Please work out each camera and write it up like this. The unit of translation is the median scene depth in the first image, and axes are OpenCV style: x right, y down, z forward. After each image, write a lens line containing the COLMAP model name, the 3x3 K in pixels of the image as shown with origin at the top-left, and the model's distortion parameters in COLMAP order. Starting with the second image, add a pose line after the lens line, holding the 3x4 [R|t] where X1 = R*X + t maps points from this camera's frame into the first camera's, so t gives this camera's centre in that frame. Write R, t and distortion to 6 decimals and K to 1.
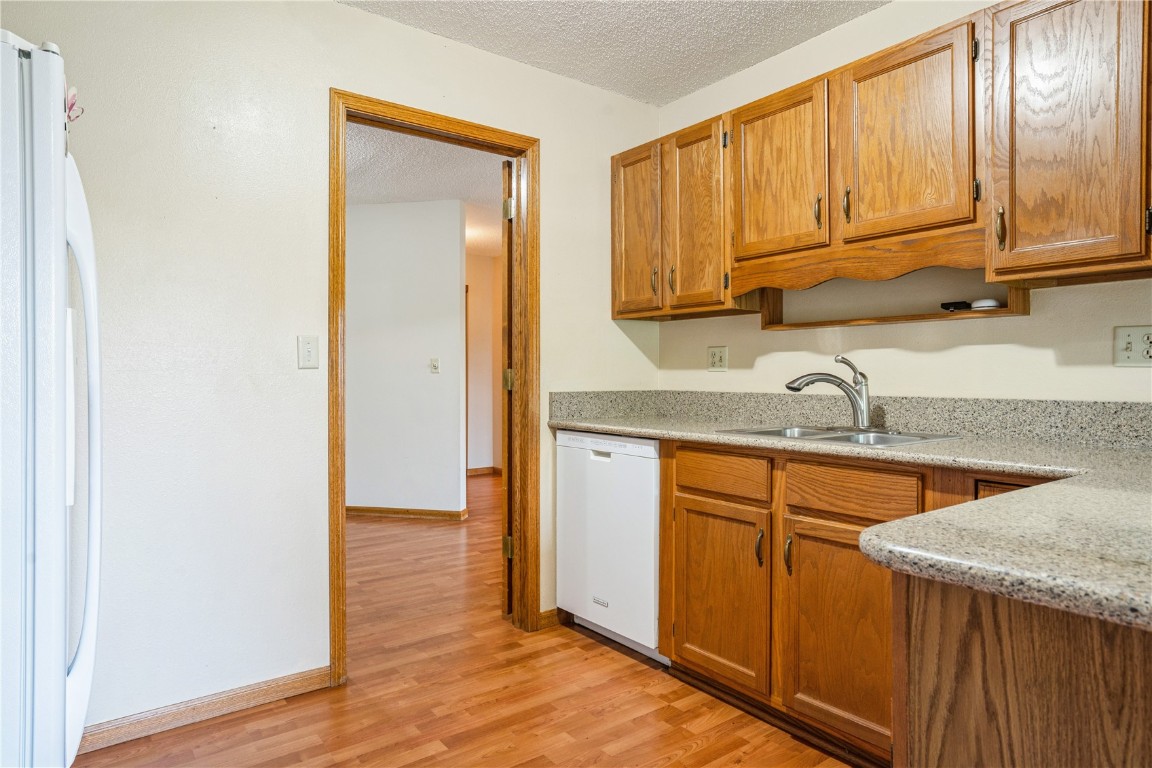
lens RADIAL K [[670.0, 0, 605.6], [0, 670.0, 379.4], [0, 0, 1]] dist [0.023870, 0.000155]
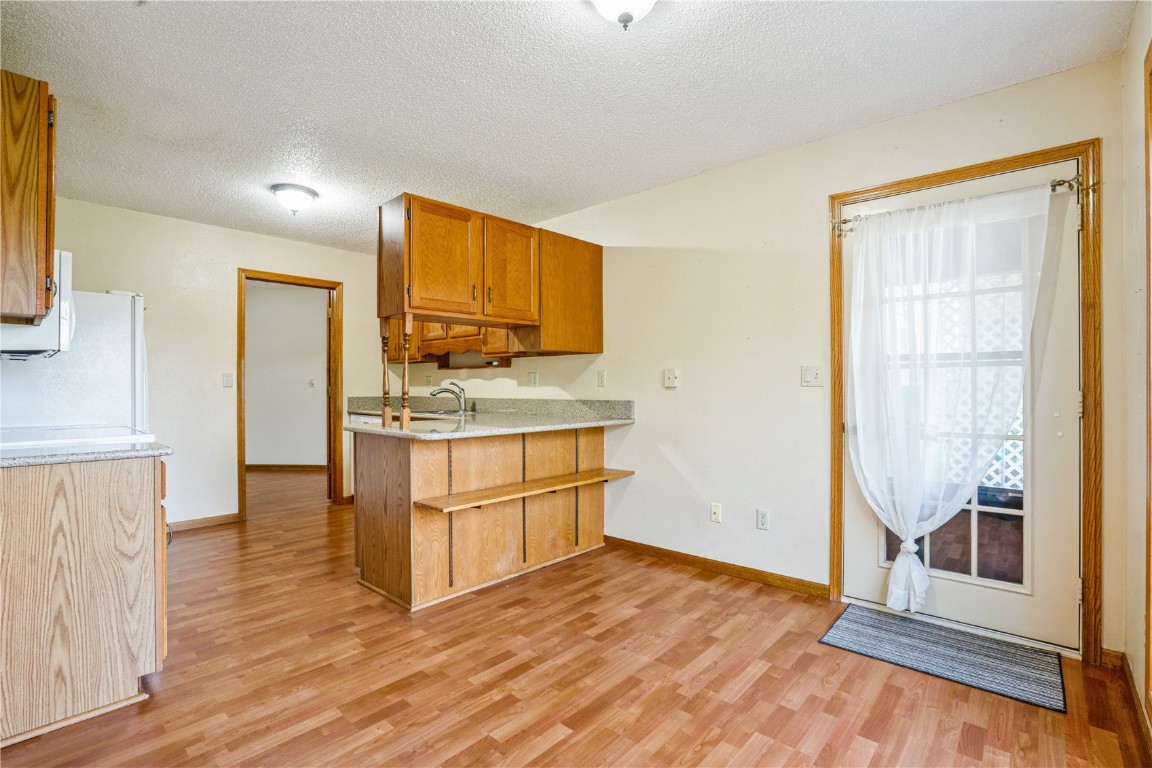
lens RADIAL K [[526.9, 0, 577.0], [0, 526.9, 388.5], [0, 0, 1]] dist [-0.001774, -0.000107]
pose [[0.990338, -0.001714, 0.138663, 0.478552], [0.002041, 0.999995, -0.002215, -0.003860], [-0.138659, 0.002477, 0.990337, -0.926658]]
